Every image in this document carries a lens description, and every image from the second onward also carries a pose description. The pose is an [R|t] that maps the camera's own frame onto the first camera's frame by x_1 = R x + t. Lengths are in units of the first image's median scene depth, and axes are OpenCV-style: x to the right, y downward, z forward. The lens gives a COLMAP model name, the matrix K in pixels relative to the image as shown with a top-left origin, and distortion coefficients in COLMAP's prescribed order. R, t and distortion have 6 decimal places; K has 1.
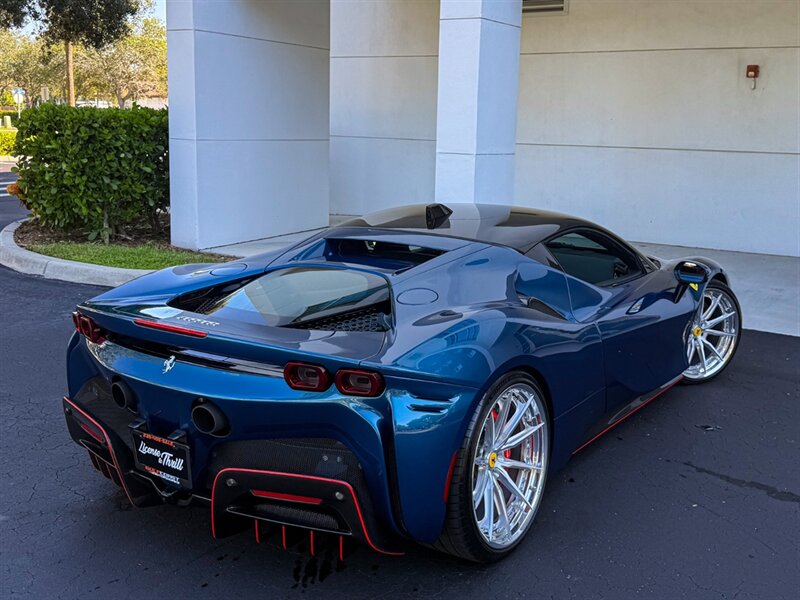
lens RADIAL K [[804.0, 0, 427.2], [0, 804.0, 272.6], [0, 0, 1]] dist [0.148600, -0.286801]
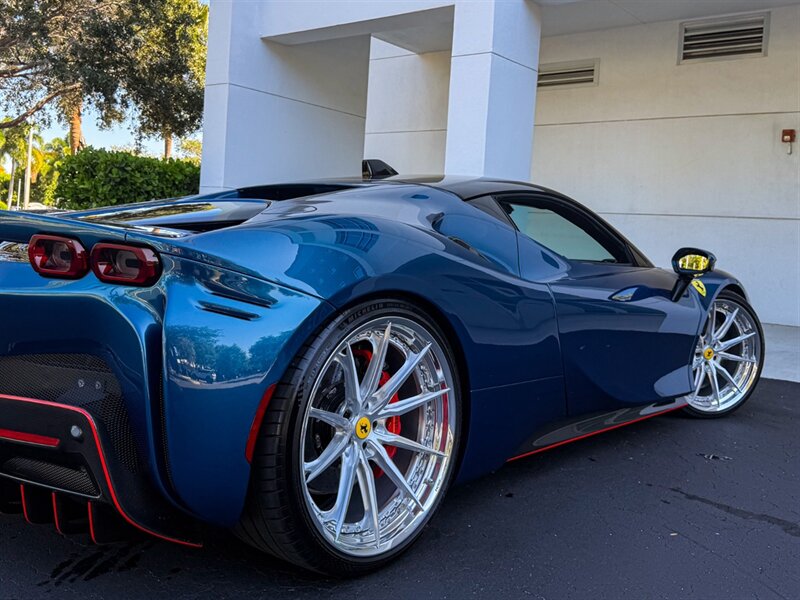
lens RADIAL K [[739.2, 0, 417.3], [0, 739.2, 258.8], [0, 0, 1]] dist [0.142248, -0.257014]
pose [[0.994108, 0.036740, -0.101978, 0.113345], [-0.052175, 0.986834, -0.153087, 0.110338], [0.095010, 0.157506, 0.982937, 0.209310]]
